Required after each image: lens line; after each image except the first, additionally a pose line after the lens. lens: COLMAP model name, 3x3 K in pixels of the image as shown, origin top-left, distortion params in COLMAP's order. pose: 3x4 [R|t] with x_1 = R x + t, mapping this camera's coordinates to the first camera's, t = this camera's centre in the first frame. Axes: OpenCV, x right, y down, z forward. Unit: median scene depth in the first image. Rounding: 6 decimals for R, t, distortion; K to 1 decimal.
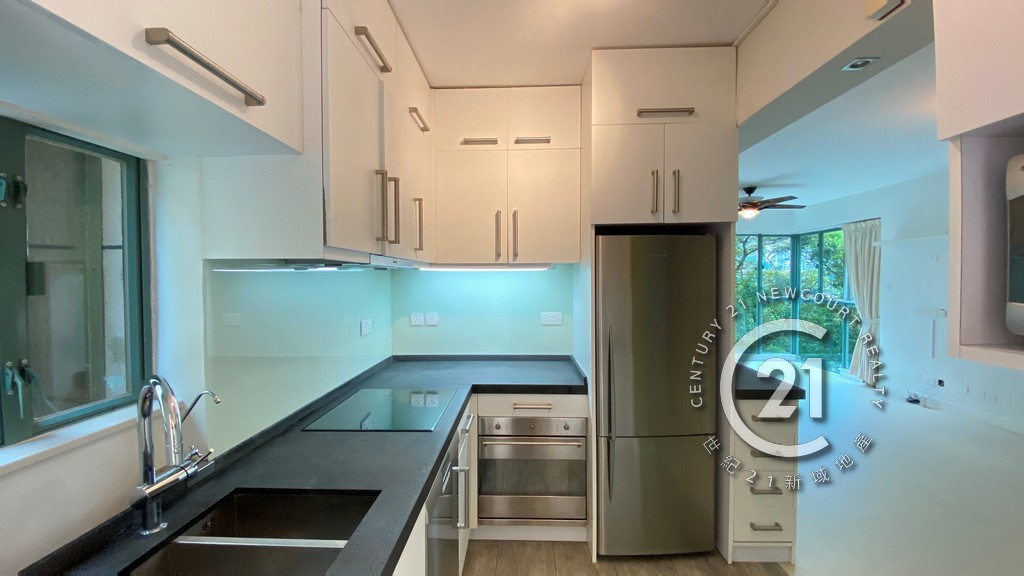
lens RADIAL K [[414.8, 0, 508.0], [0, 414.8, 281.9], [0, 0, 1]] dist [0.057095, -0.039217]
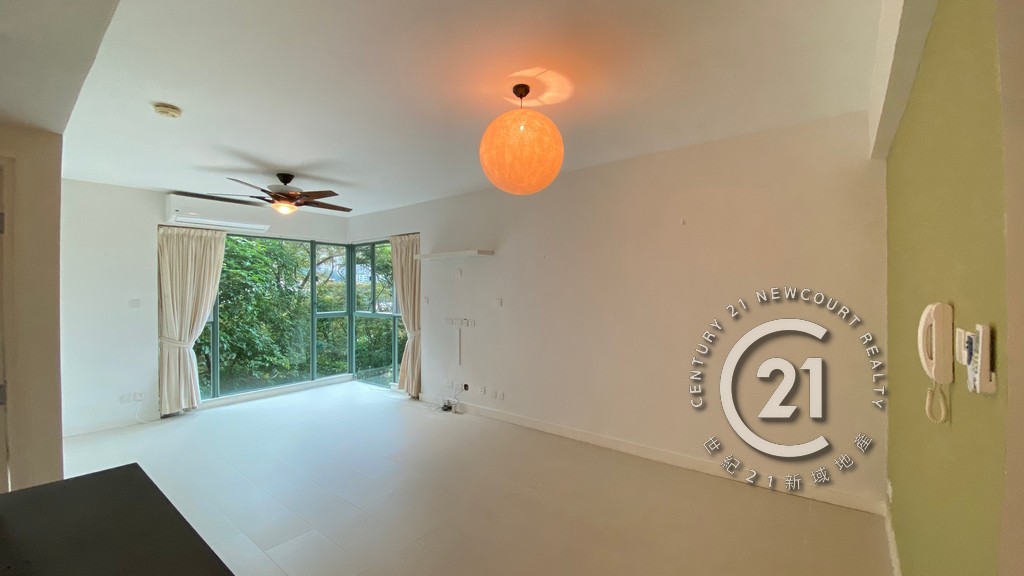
lens RADIAL K [[414.8, 0, 508.0], [0, 414.8, 281.9], [0, 0, 1]] dist [0.057095, -0.039217]
pose [[0.598868, -0.002506, 0.800844, 0.194465], [0.018425, 0.999774, -0.010650, -0.016112], [-0.800636, 0.021134, 0.598778, 0.221194]]
